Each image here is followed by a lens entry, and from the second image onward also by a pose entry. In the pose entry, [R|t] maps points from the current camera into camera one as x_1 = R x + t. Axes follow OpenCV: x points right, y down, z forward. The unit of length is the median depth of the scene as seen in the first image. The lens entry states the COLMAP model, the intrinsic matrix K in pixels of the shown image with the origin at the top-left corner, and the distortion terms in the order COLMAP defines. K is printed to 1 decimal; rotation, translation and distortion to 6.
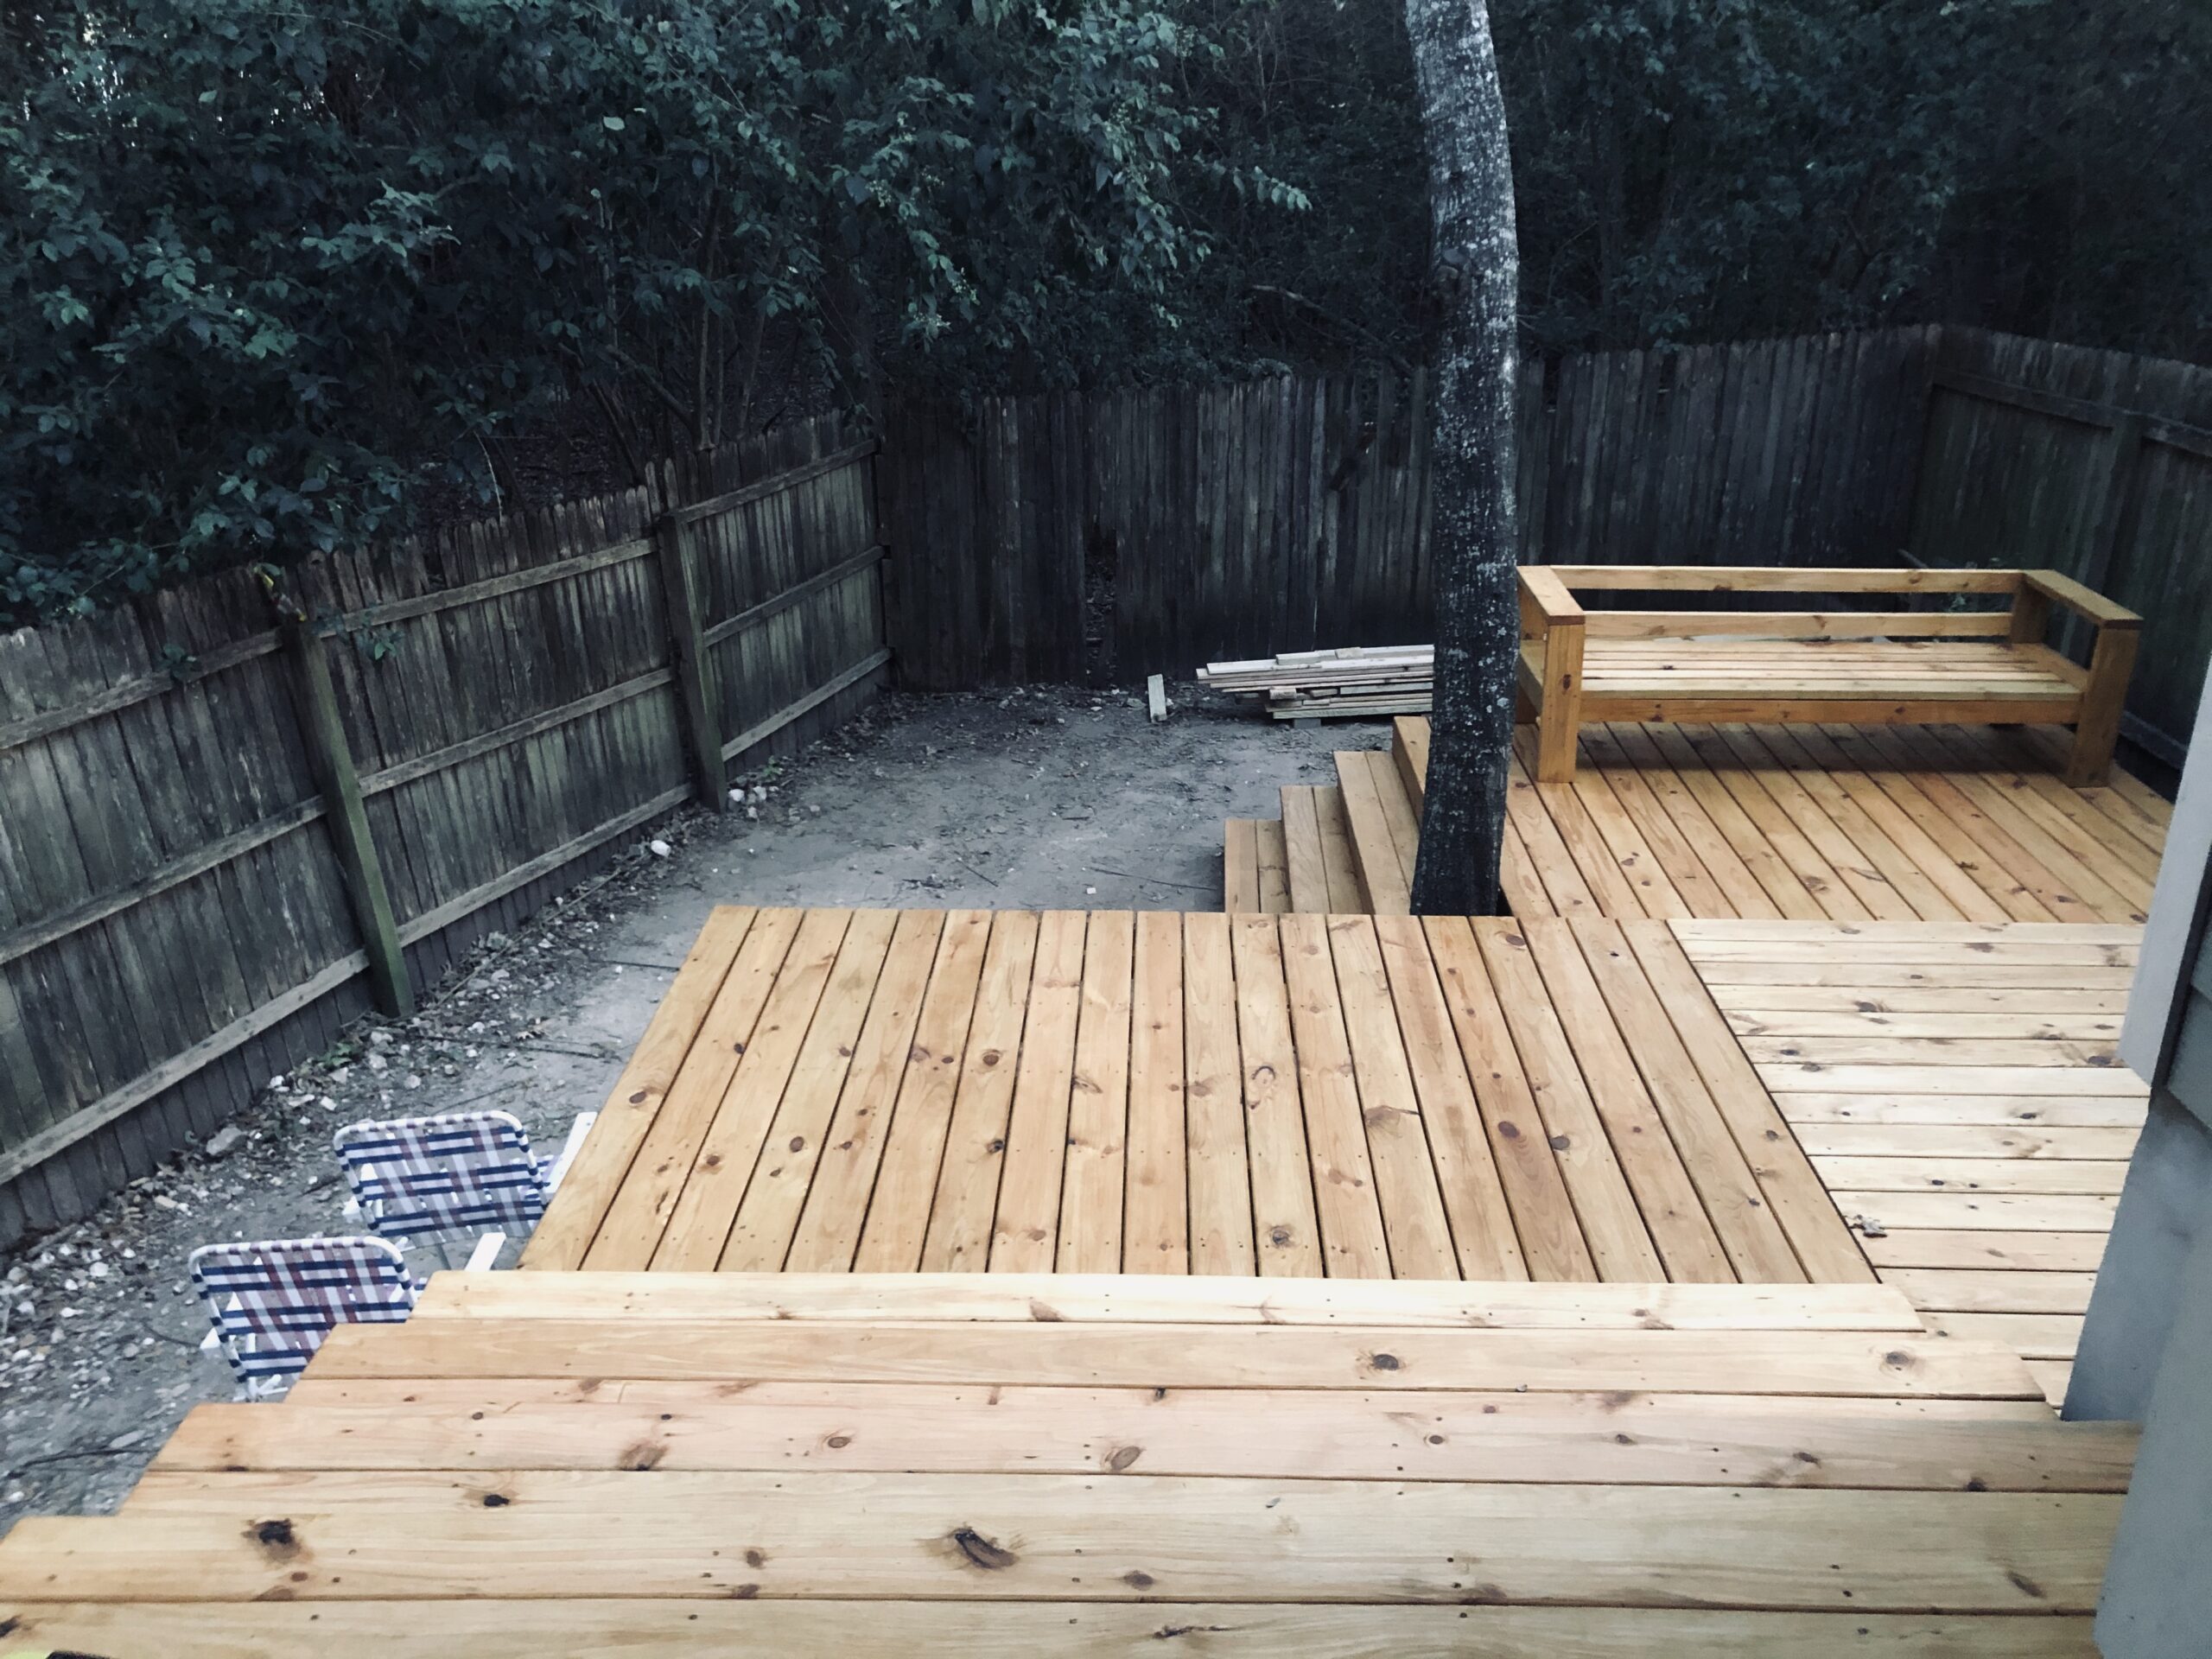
lens RADIAL K [[1769.7, 0, 1090.4], [0, 1769.7, 817.9], [0, 0, 1]] dist [0.030066, -0.019270]
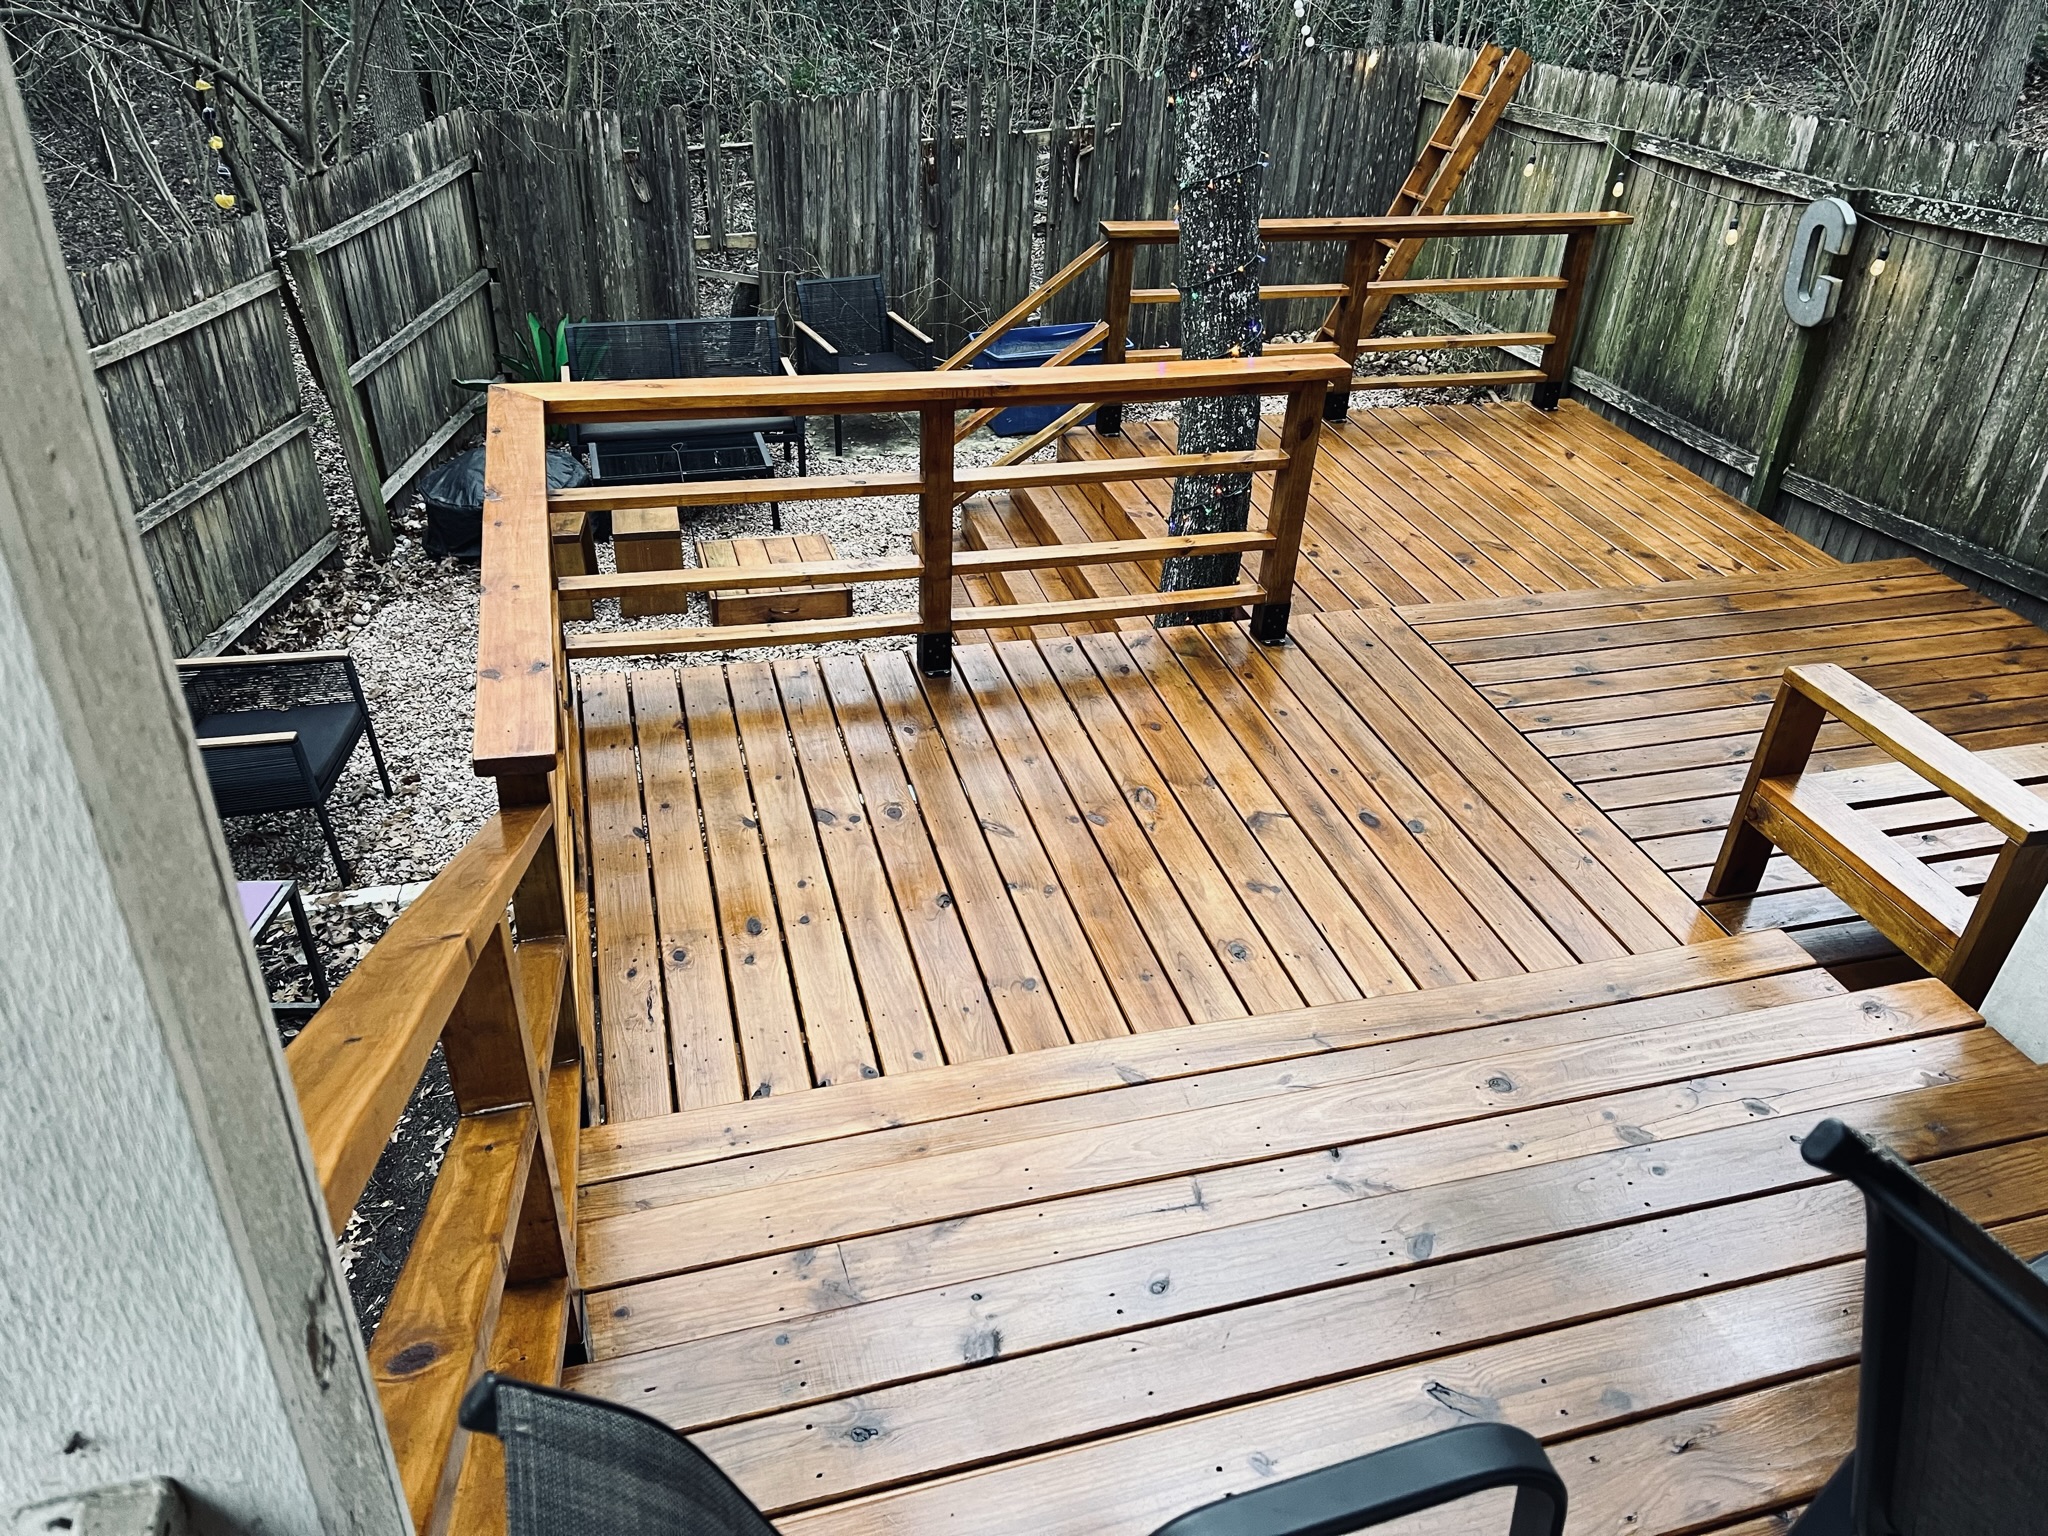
lens RADIAL K [[1509.3, 0, 1021.9], [0, 1509.3, 758.0], [0, 0, 1]] dist [0.052357, -0.041260]
pose [[0.951305, -0.121216, 0.283419, -0.147794], [0.068125, 0.979378, 0.190207, -0.037493], [-0.300630, -0.161637, 0.939944, 0.092118]]
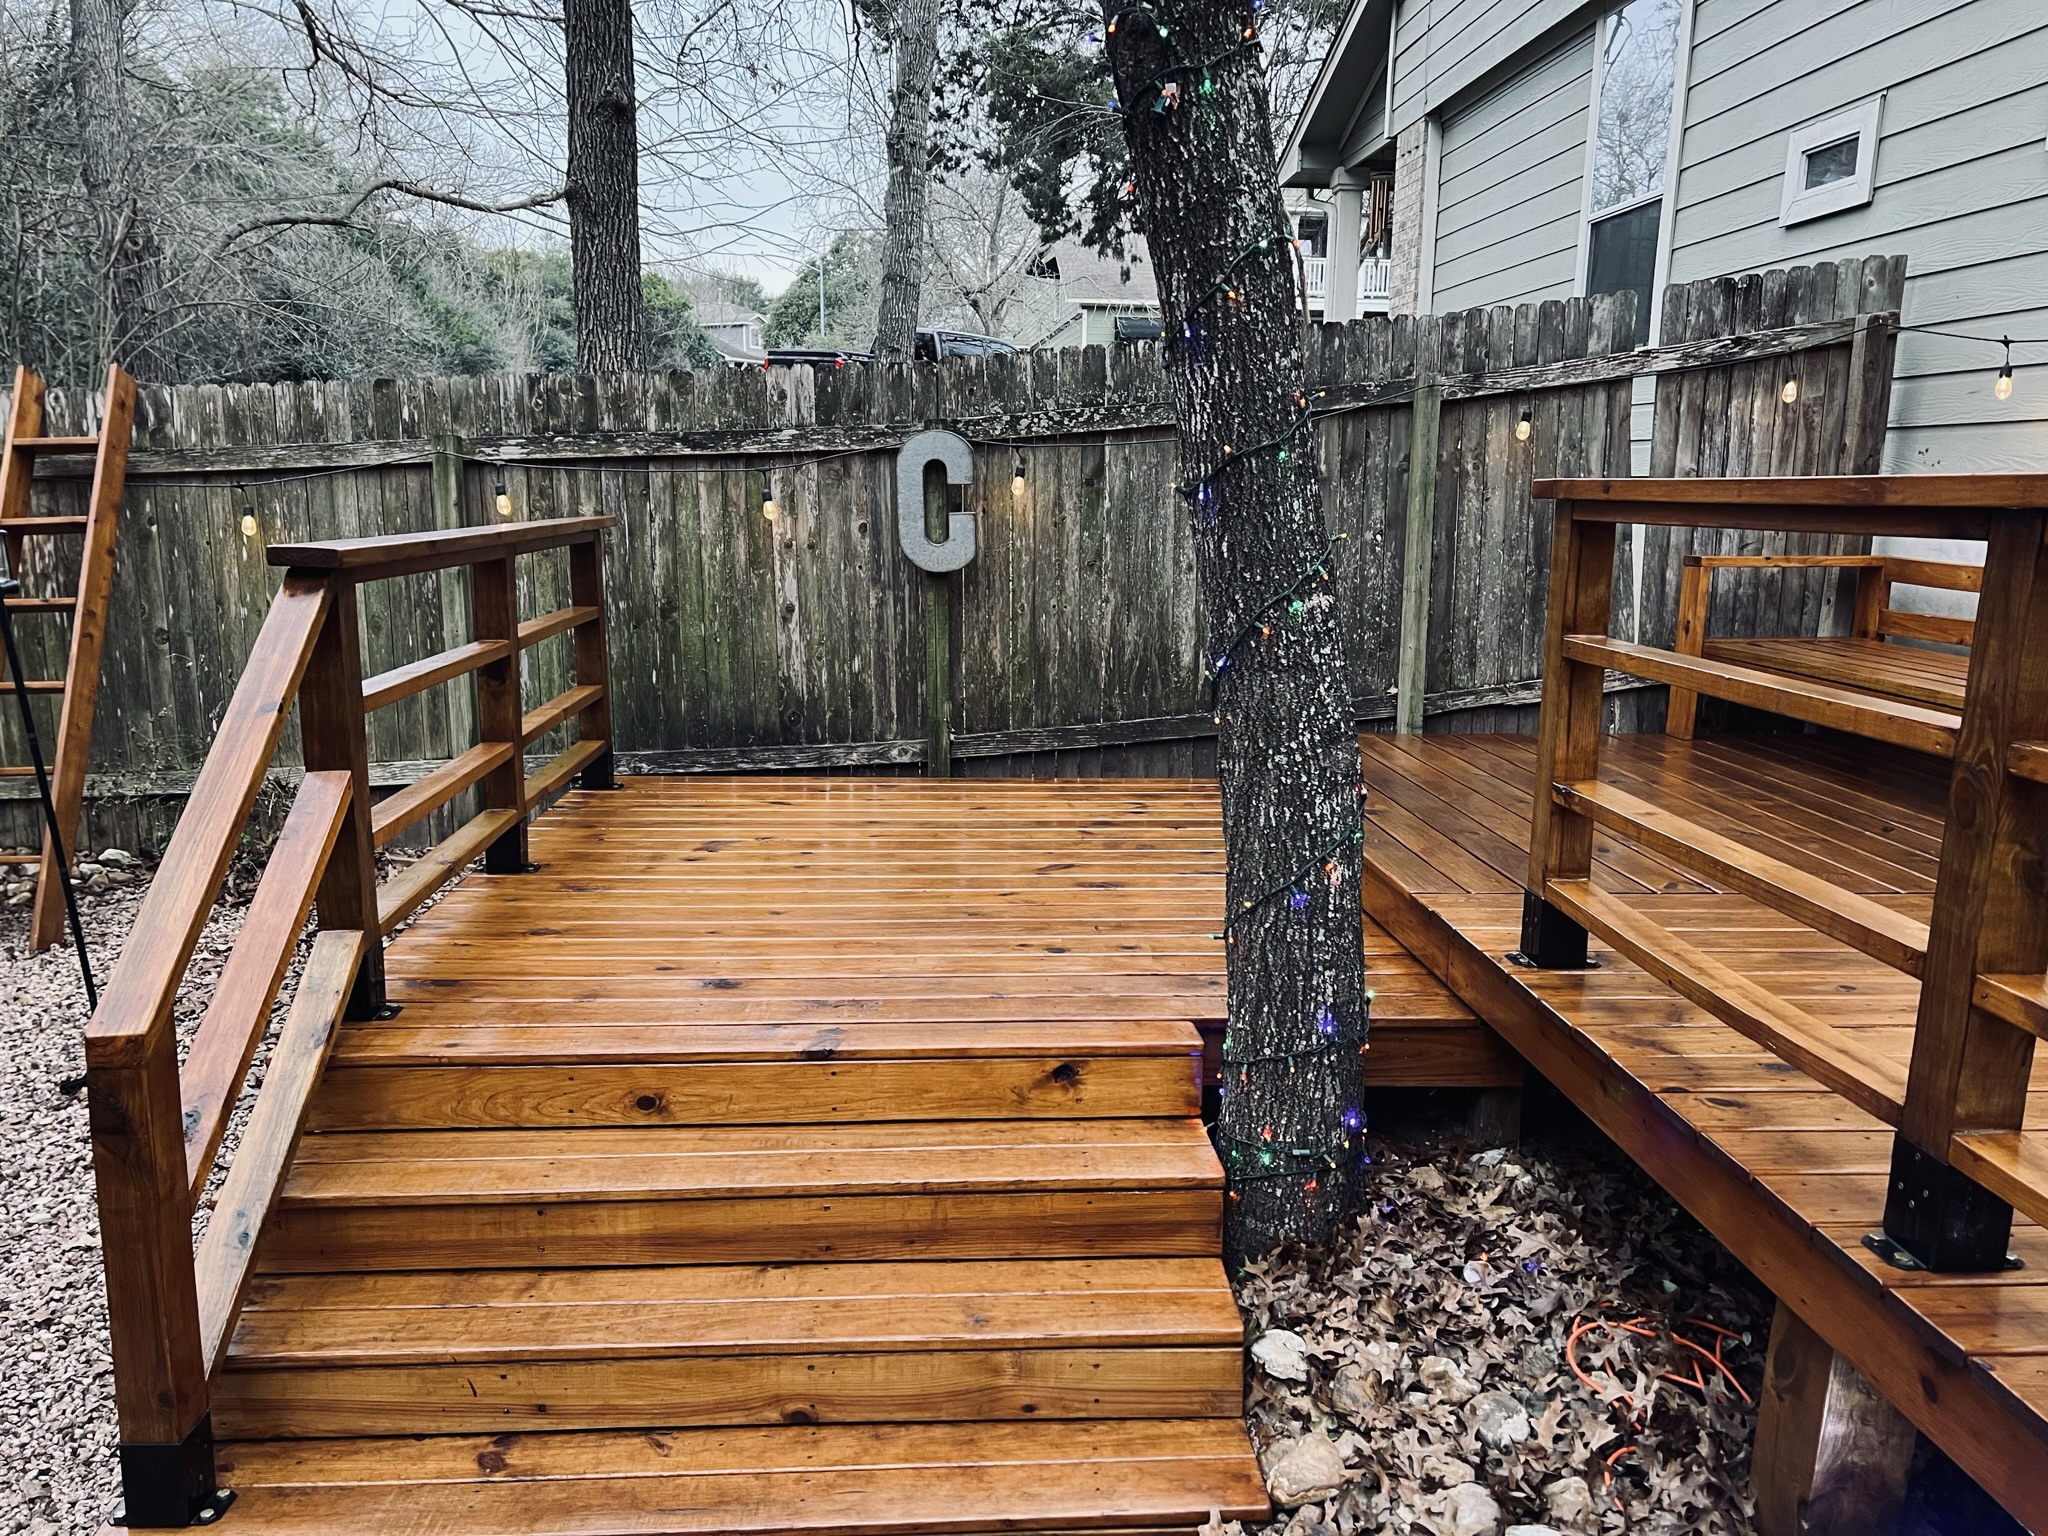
lens RADIAL K [[1509.3, 0, 1033.3], [0, 1509.3, 773.0], [0, 0, 1]] dist [0.052357, -0.041260]
pose [[-0.110741, -0.187674, 0.975969, -0.201408], [0.364228, 0.906022, 0.215552, -0.139186], [-0.924702, 0.379346, -0.031977, 0.850893]]
